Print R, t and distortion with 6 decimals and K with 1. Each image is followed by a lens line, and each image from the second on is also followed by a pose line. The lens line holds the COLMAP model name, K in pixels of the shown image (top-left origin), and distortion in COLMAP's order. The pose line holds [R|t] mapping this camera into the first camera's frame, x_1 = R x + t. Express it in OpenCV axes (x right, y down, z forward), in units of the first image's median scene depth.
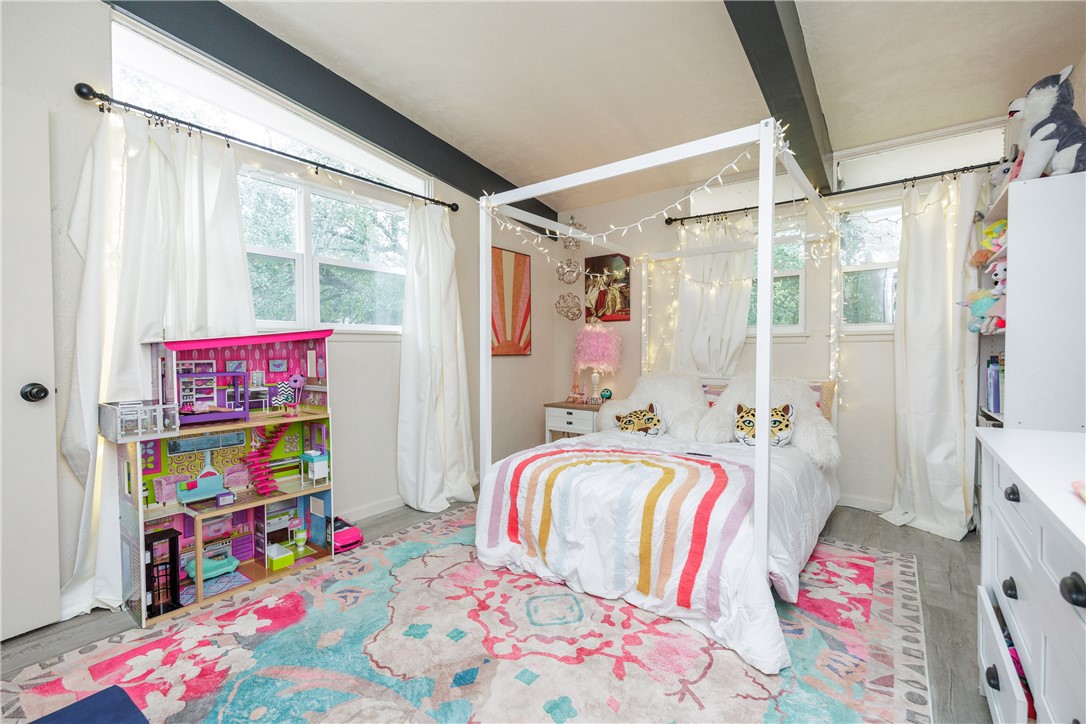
lens RADIAL K [[478.2, 0, 535.7], [0, 478.2, 359.7], [0, 0, 1]] dist [0.007398, -0.003030]
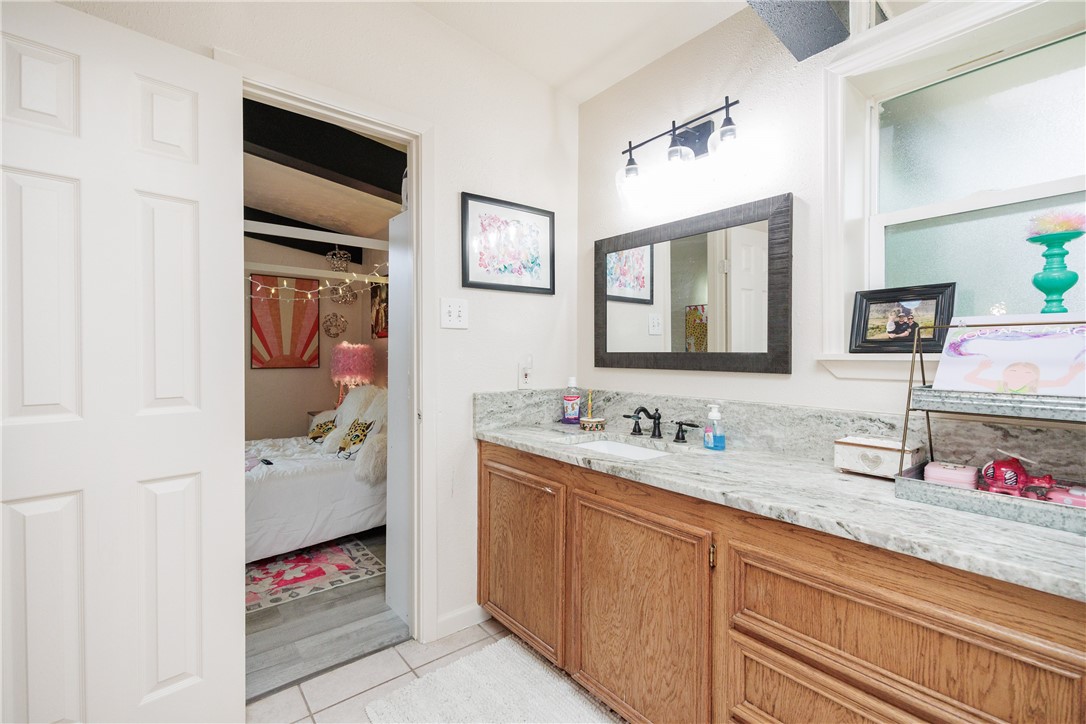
lens RADIAL K [[478.2, 0, 539.3], [0, 478.2, 358.9], [0, 0, 1]] dist [0.007398, -0.003030]
pose [[0.971933, 0.013032, -0.234895, 1.447960], [-0.015869, 0.999822, -0.010191, -0.052011], [0.234721, 0.013633, 0.971967, 0.054471]]
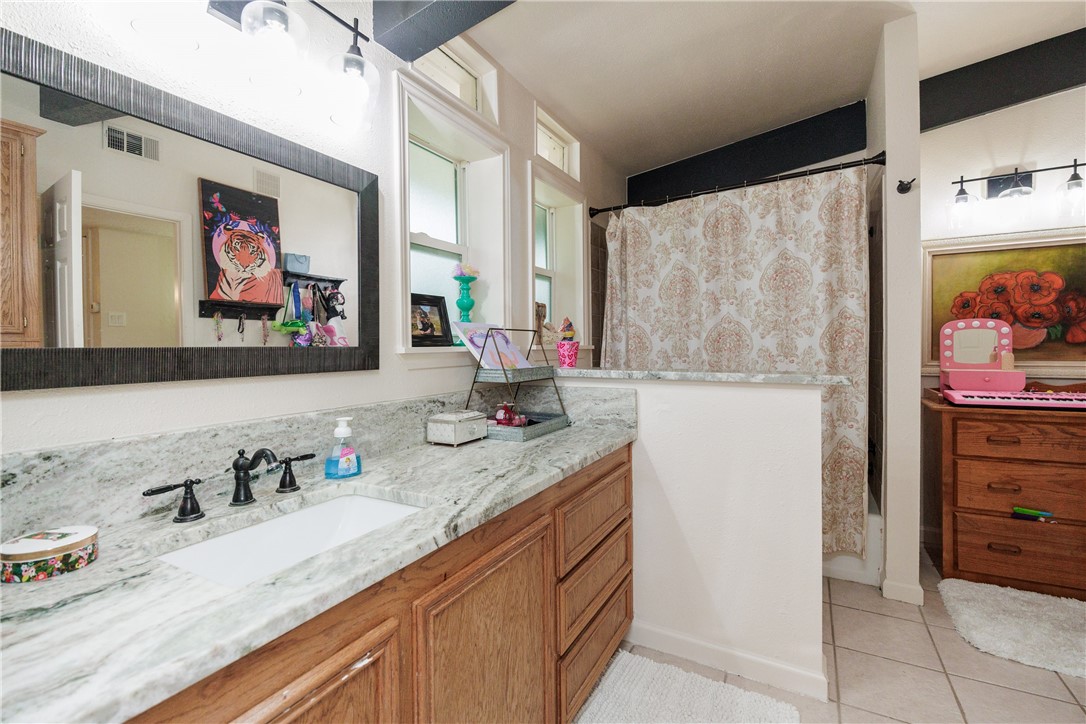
lens RADIAL K [[478.2, 0, 541.4], [0, 478.2, 351.2], [0, 0, 1]] dist [0.007398, -0.003030]
pose [[-0.147974, -0.003755, 0.988984, 0.961310], [0.033351, 0.999405, 0.008785, -0.065850], [-0.988429, 0.034284, -0.147760, 0.691654]]
